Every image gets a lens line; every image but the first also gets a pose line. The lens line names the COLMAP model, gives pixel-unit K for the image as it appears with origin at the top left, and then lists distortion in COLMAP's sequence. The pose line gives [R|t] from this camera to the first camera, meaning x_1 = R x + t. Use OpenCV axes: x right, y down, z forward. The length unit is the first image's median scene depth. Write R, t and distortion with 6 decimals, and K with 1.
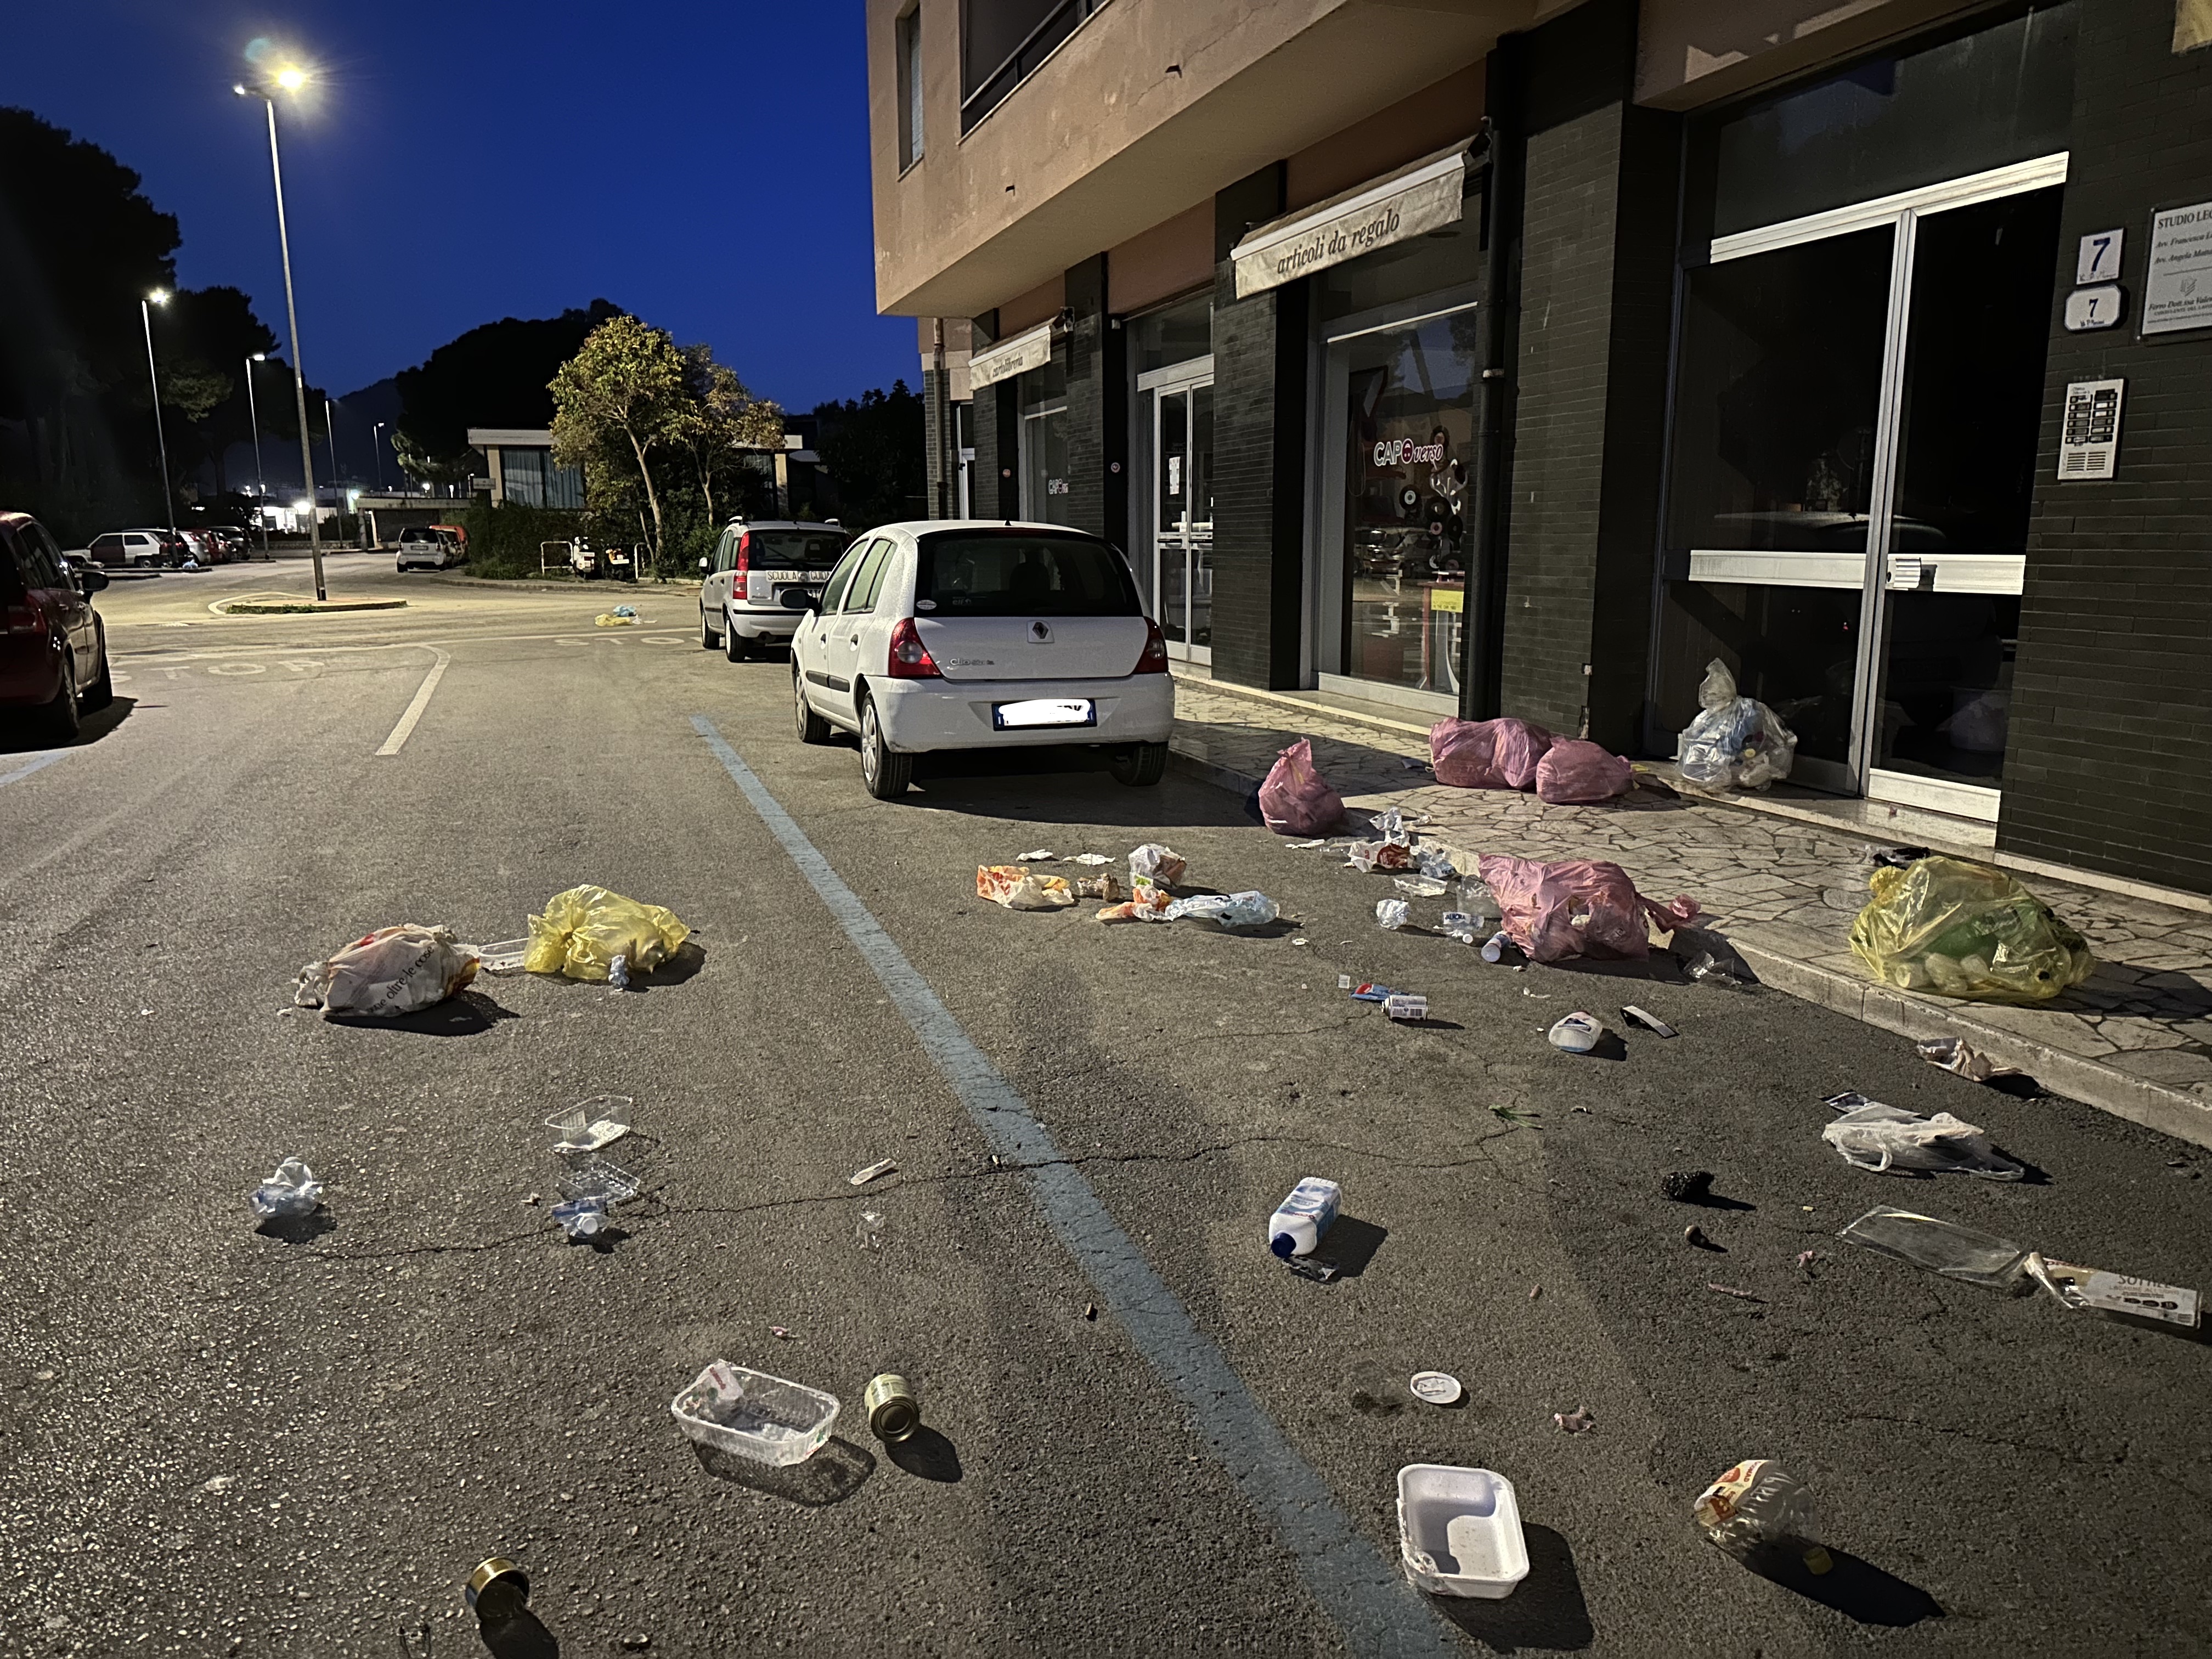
lens RADIAL K [[1536.5, 0, 1112.1], [0, 1536.5, 849.1], [0, 0, 1]] dist [0.024565, -0.028454]
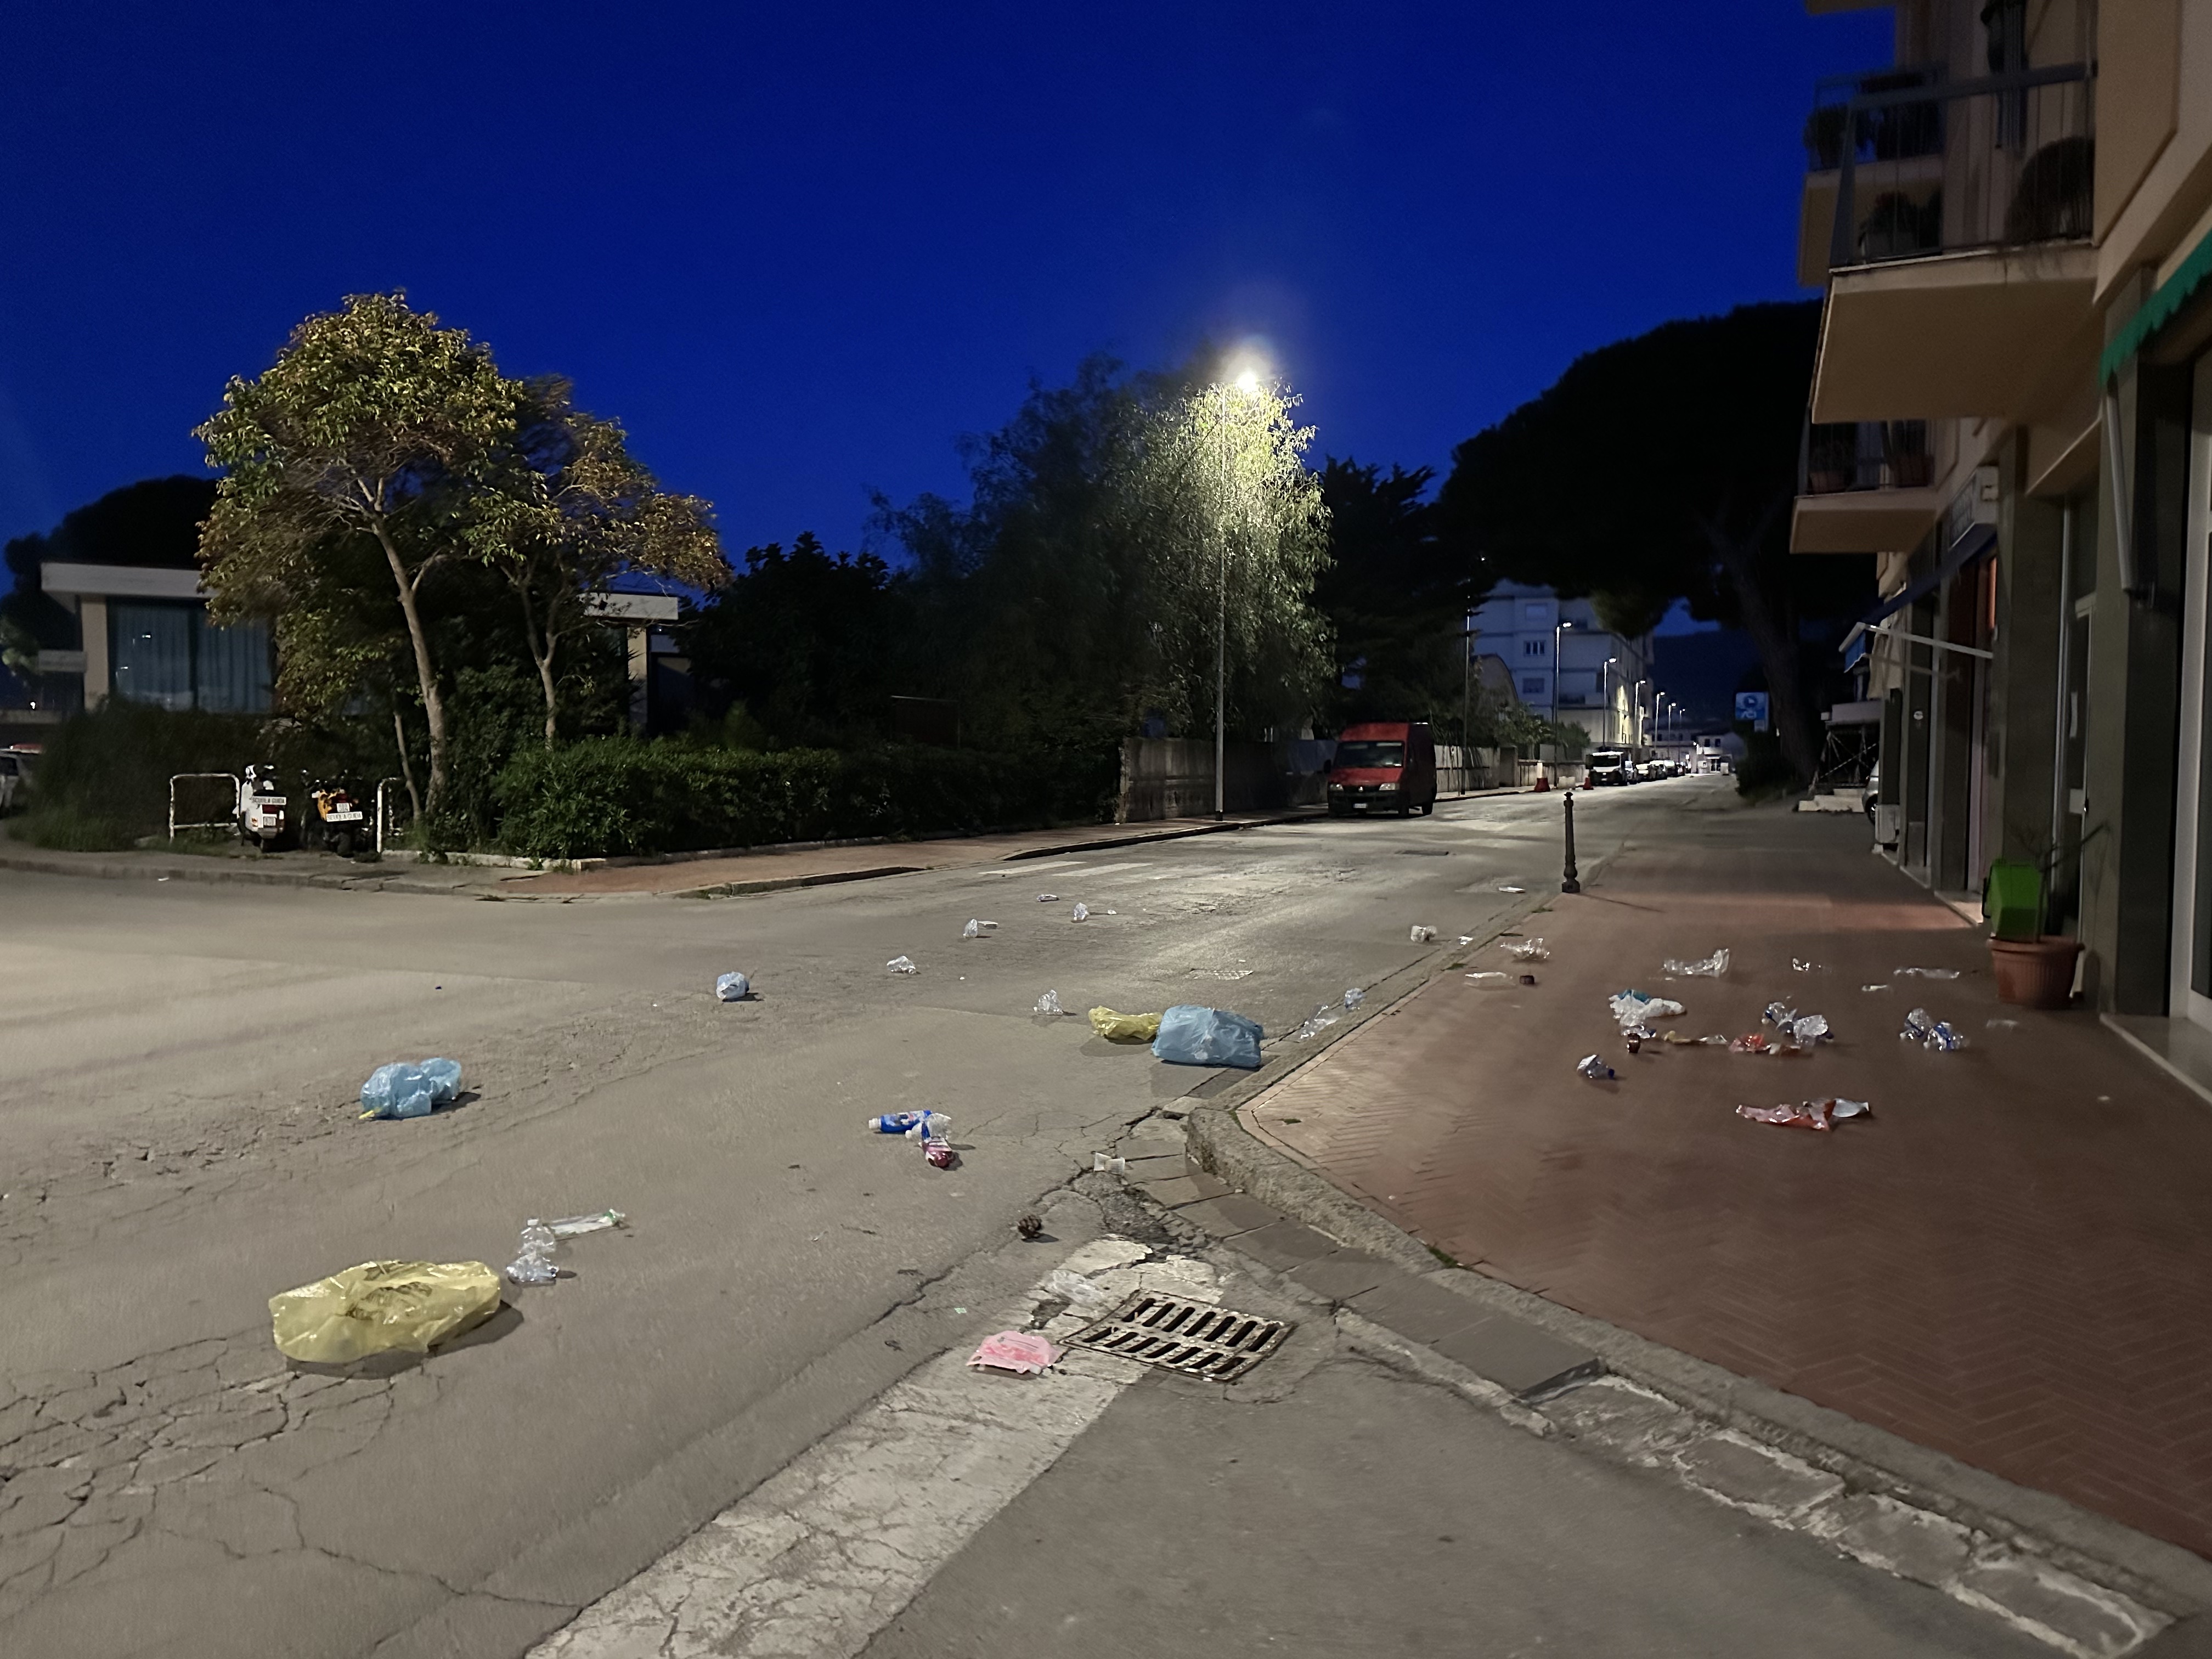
lens RADIAL K [[1536.5, 0, 1106.4], [0, 1536.5, 815.8], [0, 0, 1]] dist [0.024565, -0.028454]
pose [[0.985900, -0.000172, 0.167334, -0.167660], [0.028394, 0.985669, -0.166283, -0.101382], [-0.164907, 0.168690, 0.971776, 0.500419]]
